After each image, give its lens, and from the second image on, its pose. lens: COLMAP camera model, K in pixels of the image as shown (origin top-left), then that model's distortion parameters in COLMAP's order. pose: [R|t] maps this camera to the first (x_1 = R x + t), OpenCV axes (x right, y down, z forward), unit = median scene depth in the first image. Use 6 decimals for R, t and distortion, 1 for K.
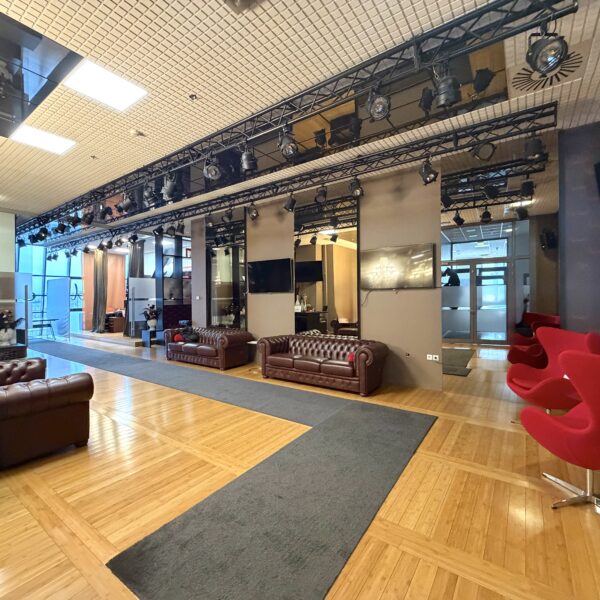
lens RADIAL K [[313.5, 0, 297.5], [0, 313.5, 296.7], [0, 0, 1]] dist [0.002452, -0.000256]
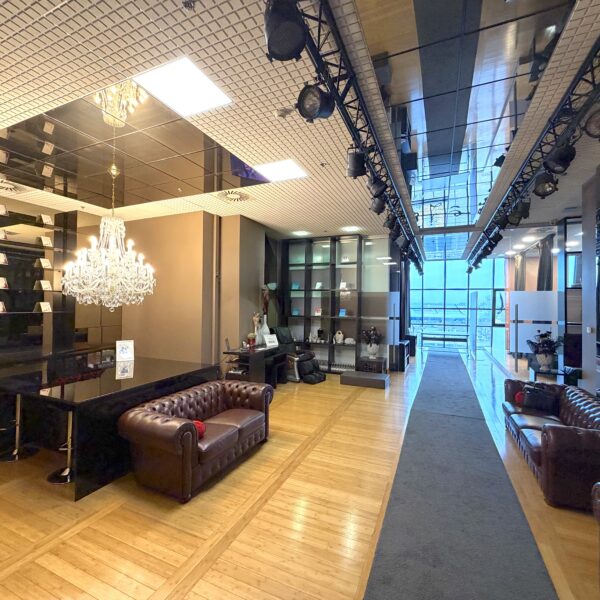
lens RADIAL K [[313.5, 0, 300.3], [0, 313.5, 302.9], [0, 0, 1]] dist [0.002452, -0.000256]
pose [[0.206822, 0.019947, -0.978175, 0.171159], [-0.018269, 0.999697, 0.016523, -0.077391], [0.978208, 0.014454, 0.207123, 0.736793]]
